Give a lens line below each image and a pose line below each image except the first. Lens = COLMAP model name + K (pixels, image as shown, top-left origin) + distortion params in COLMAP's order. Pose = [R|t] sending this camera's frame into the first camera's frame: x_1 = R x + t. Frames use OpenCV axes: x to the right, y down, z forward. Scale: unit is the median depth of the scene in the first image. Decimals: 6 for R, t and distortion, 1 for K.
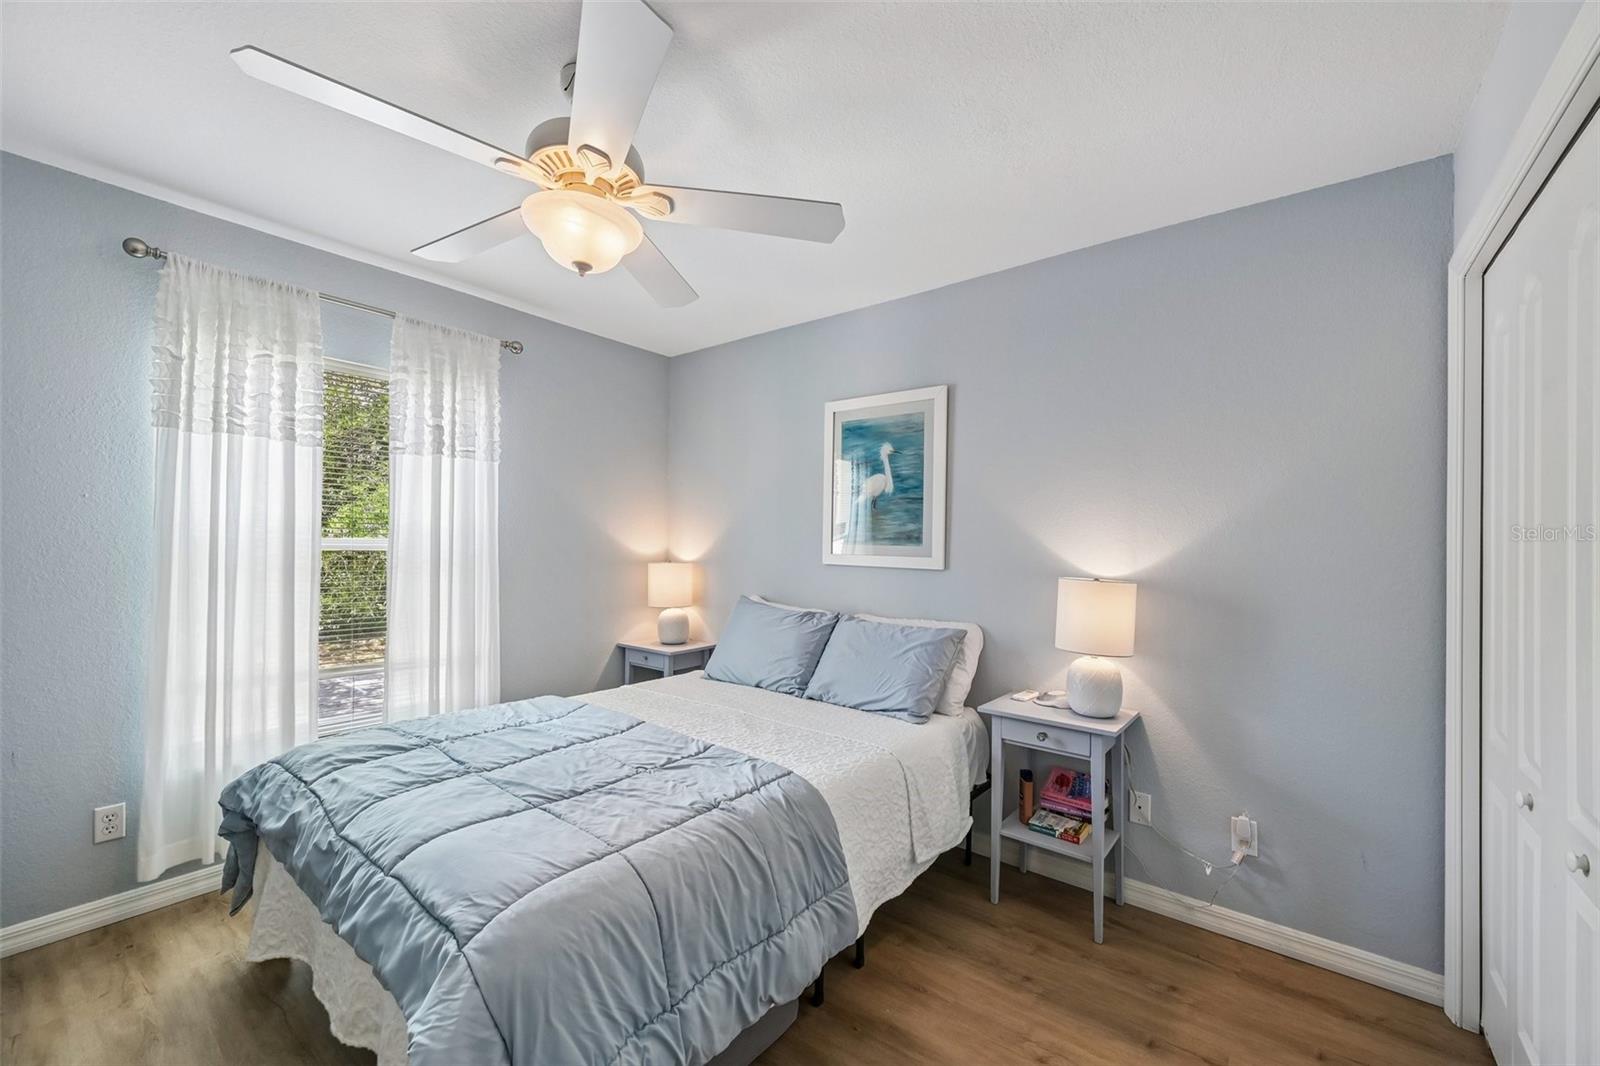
lens RADIAL K [[630.0, 0, 803.9], [0, 630.0, 539.3], [0, 0, 1]] dist [-0.000405, 0.000037]
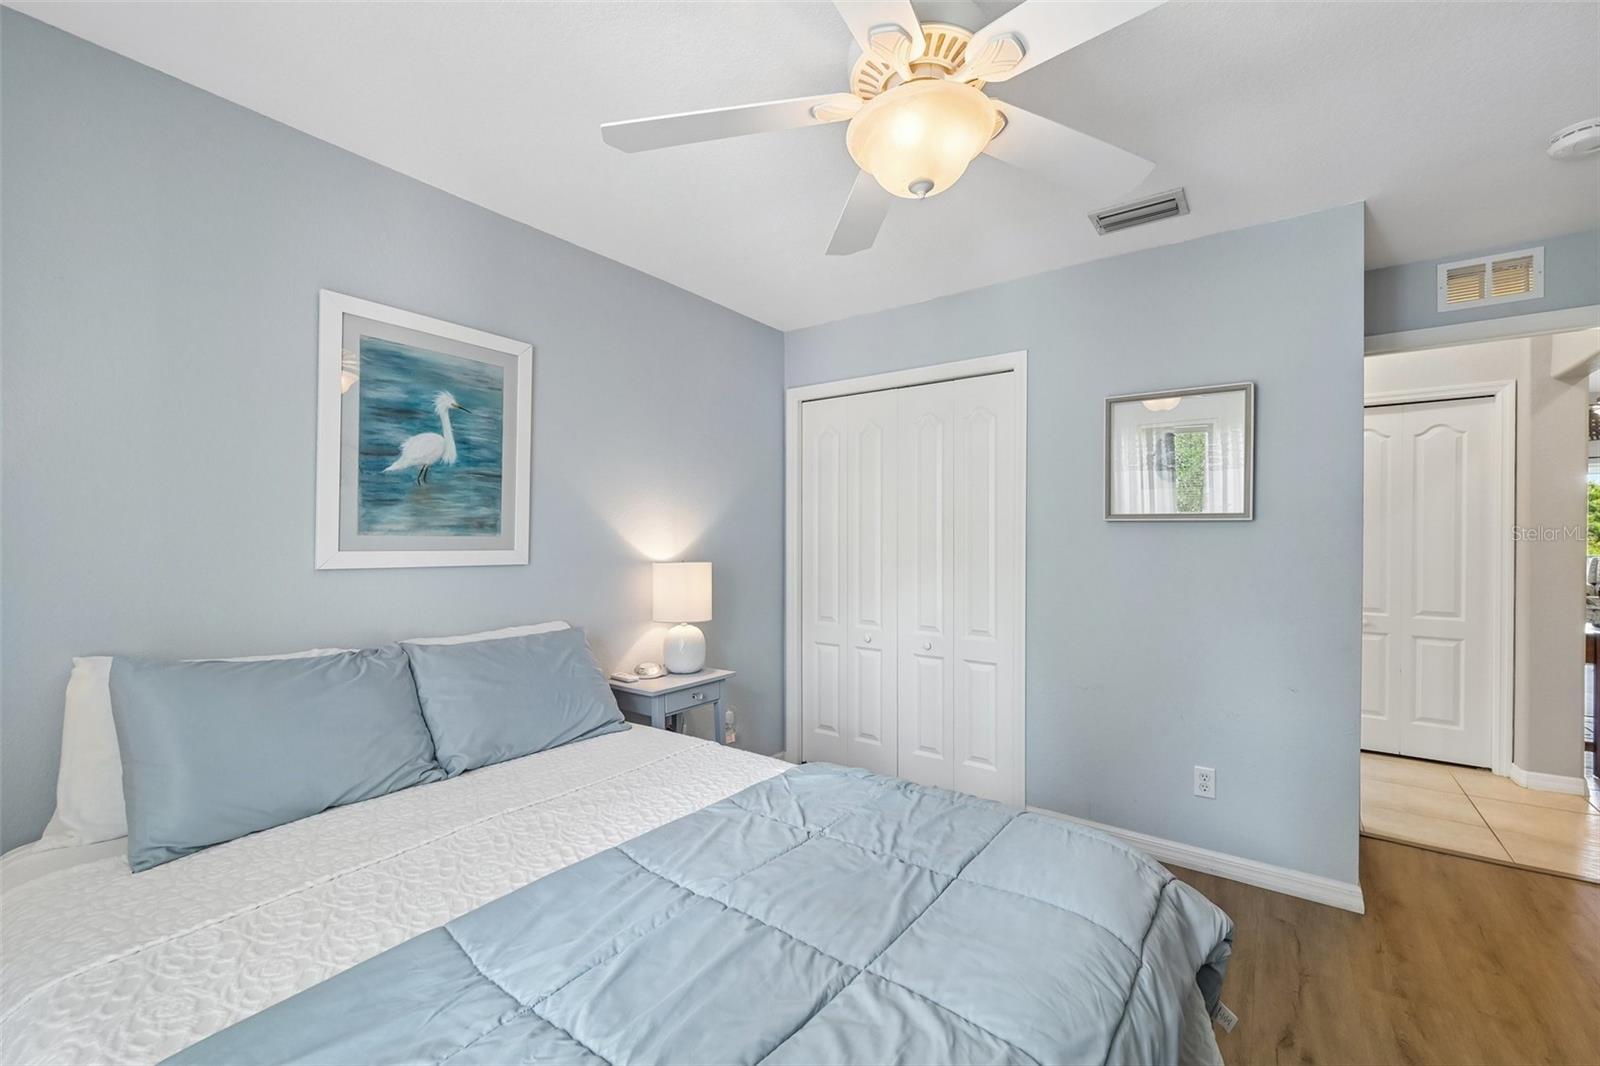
lens RADIAL K [[659.2, 0, 799.2], [0, 659.2, 535.2], [0, 0, 1]] dist [0.000072, -0.000004]
pose [[-0.025856, -0.011597, 0.999598, -0.788710], [-0.008600, 0.999898, 0.011378, -0.003955], [-0.999629, -0.008302, -0.025953, 0.784317]]
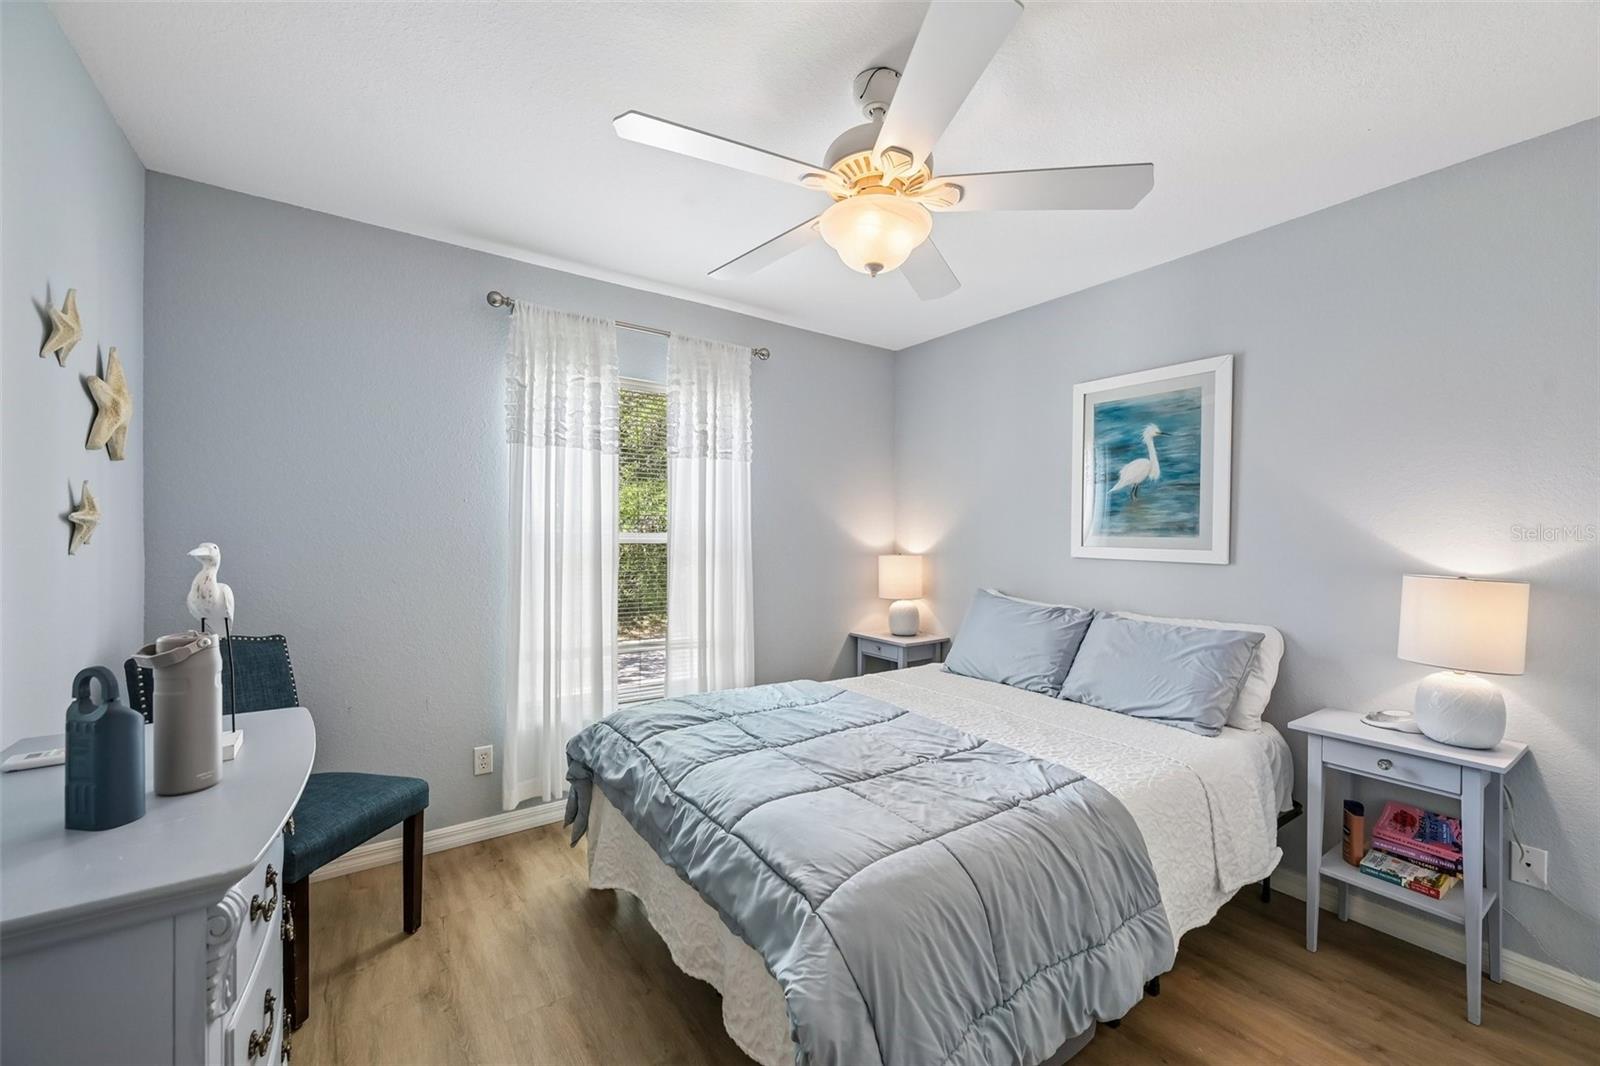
lens RADIAL K [[630.0, 0, 803.9], [0, 630.0, 539.3], [0, 0, 1]] dist [-0.000405, 0.000037]
pose [[0.958687, -0.003394, -0.284444, -0.114708], [0.006864, 0.999914, 0.011204, -0.000758], [0.284381, -0.012694, 0.958627, -0.017218]]
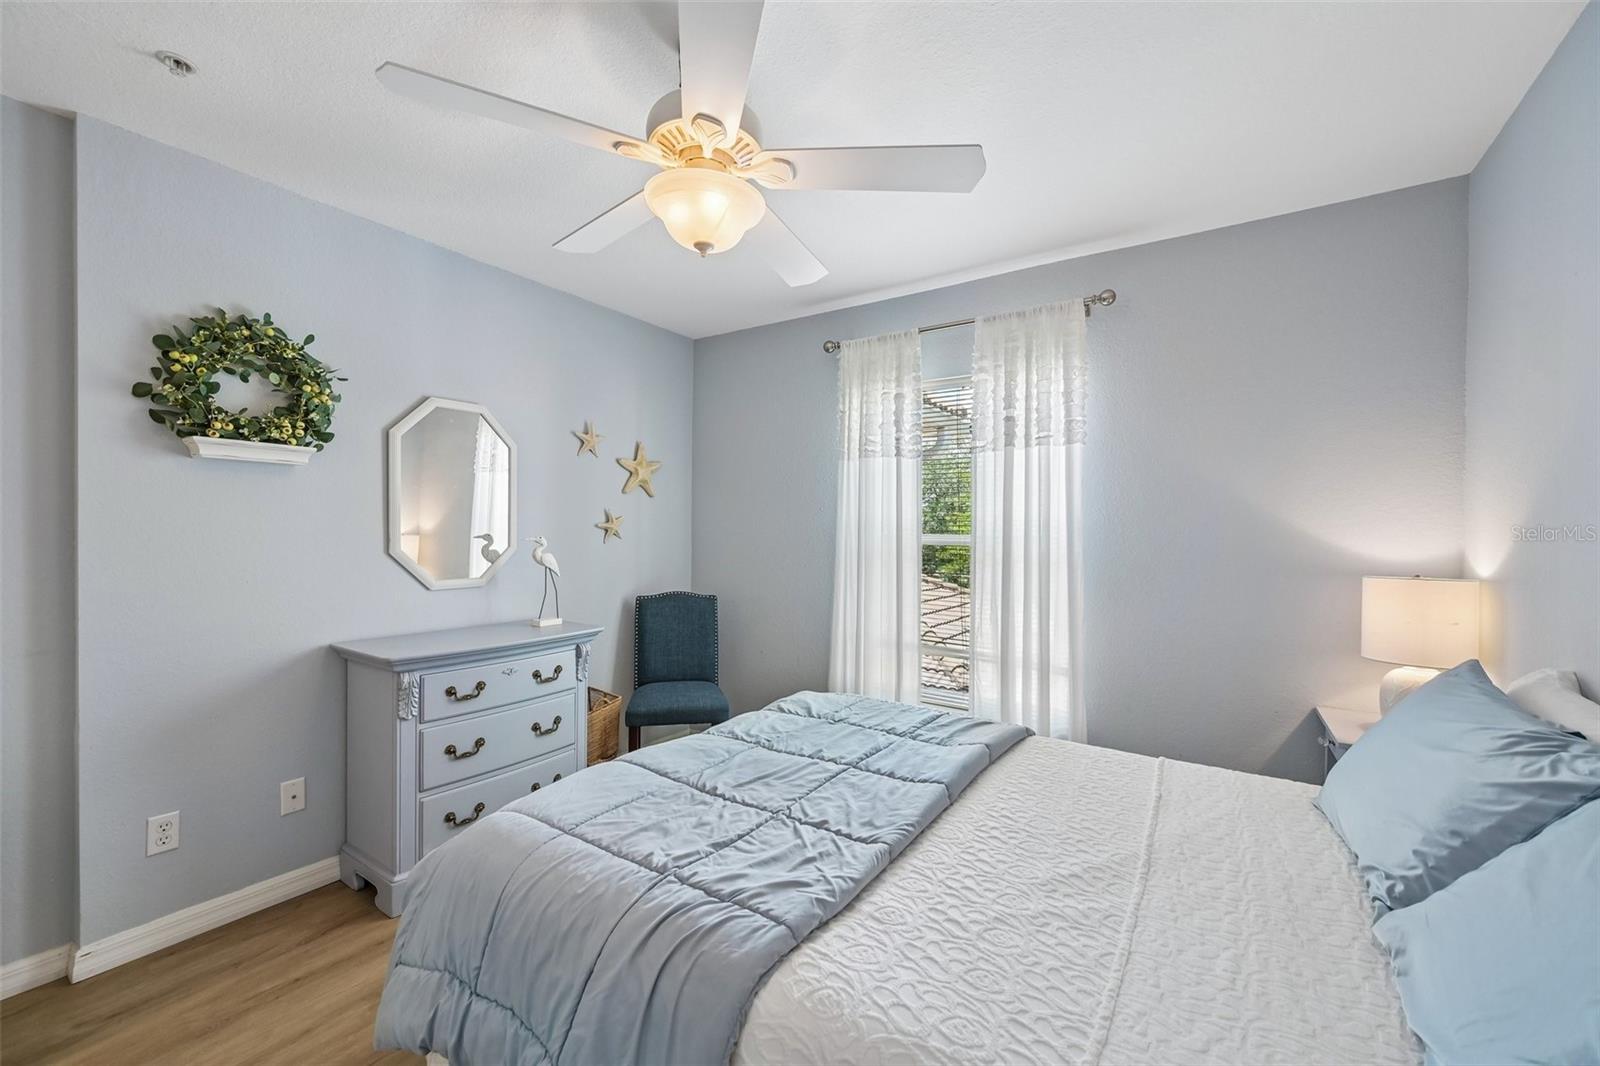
lens RADIAL K [[631.2, 0, 806.2], [0, 631.2, 541.9], [0, 0, 1]] dist [0.000275, 0.000060]
pose [[0.081703, -0.000008, -0.996657, 0.419461], [-0.002384, 0.999997, -0.000203, 0.013228], [0.996654, 0.002393, 0.081702, 0.725078]]
